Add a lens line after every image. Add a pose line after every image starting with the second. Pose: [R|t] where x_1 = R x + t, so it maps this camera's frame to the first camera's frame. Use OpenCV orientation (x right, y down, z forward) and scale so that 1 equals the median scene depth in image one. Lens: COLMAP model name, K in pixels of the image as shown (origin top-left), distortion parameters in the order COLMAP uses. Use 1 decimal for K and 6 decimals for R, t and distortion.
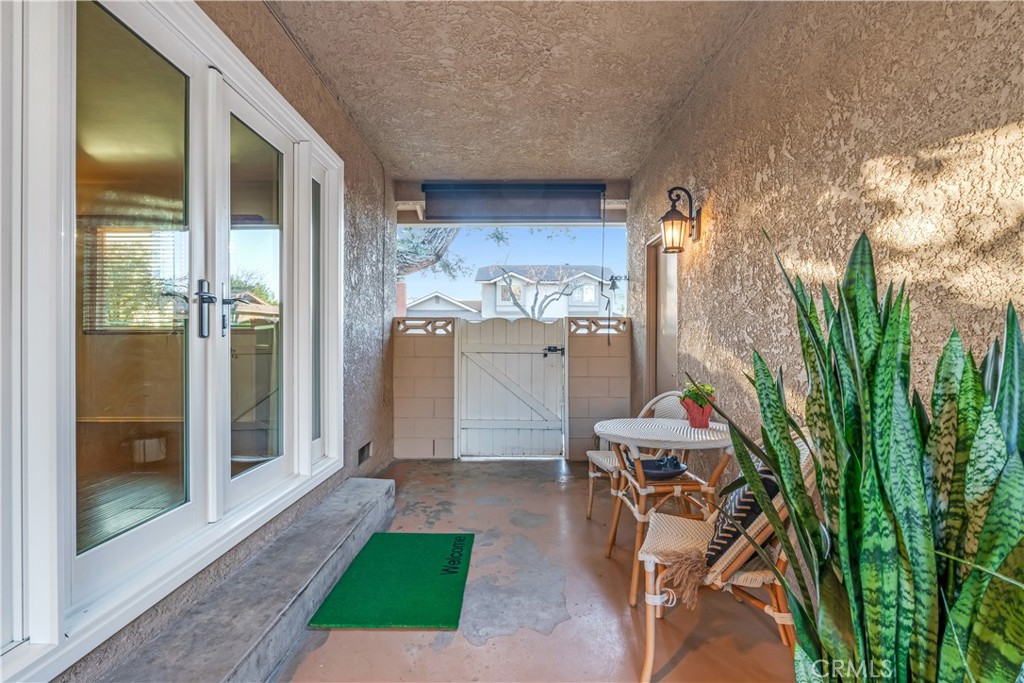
lens RADIAL K [[448.1, 0, 512.0], [0, 448.1, 344.2], [0, 0, 1]] dist [-0.008610, 0.000031]
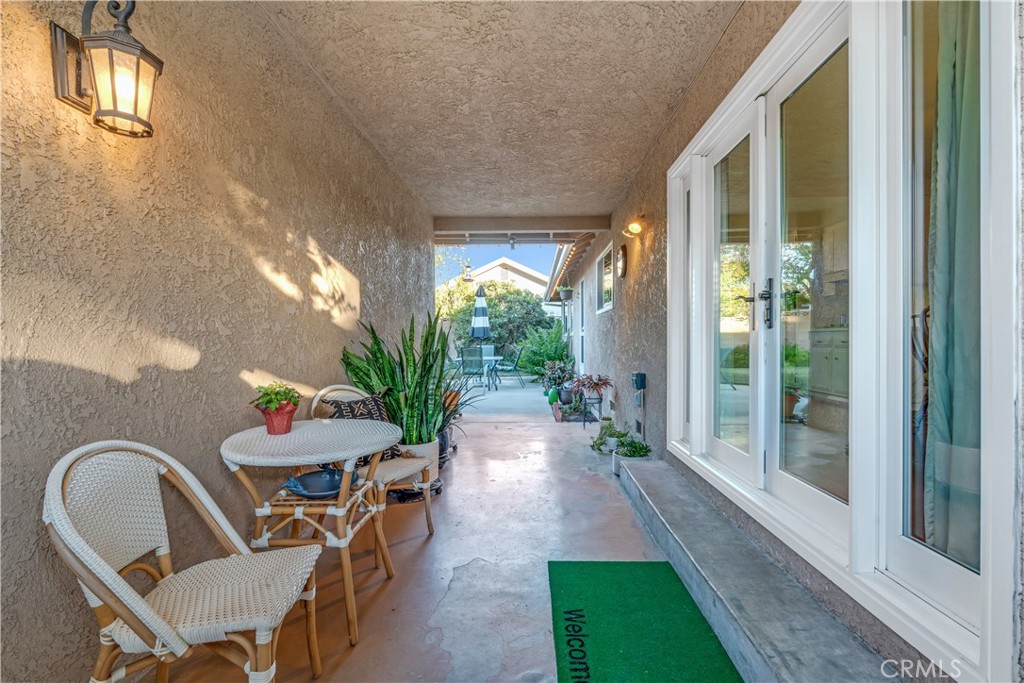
lens RADIAL K [[448.1, 0, 513.2], [0, 448.1, 344.7], [0, 0, 1]] dist [-0.008610, 0.000031]
pose [[-0.999348, -0.000840, 0.036097, -0.066239], [-0.000580, 0.999974, 0.007214, 0.012115], [-0.036102, 0.007188, -0.999322, 2.056964]]
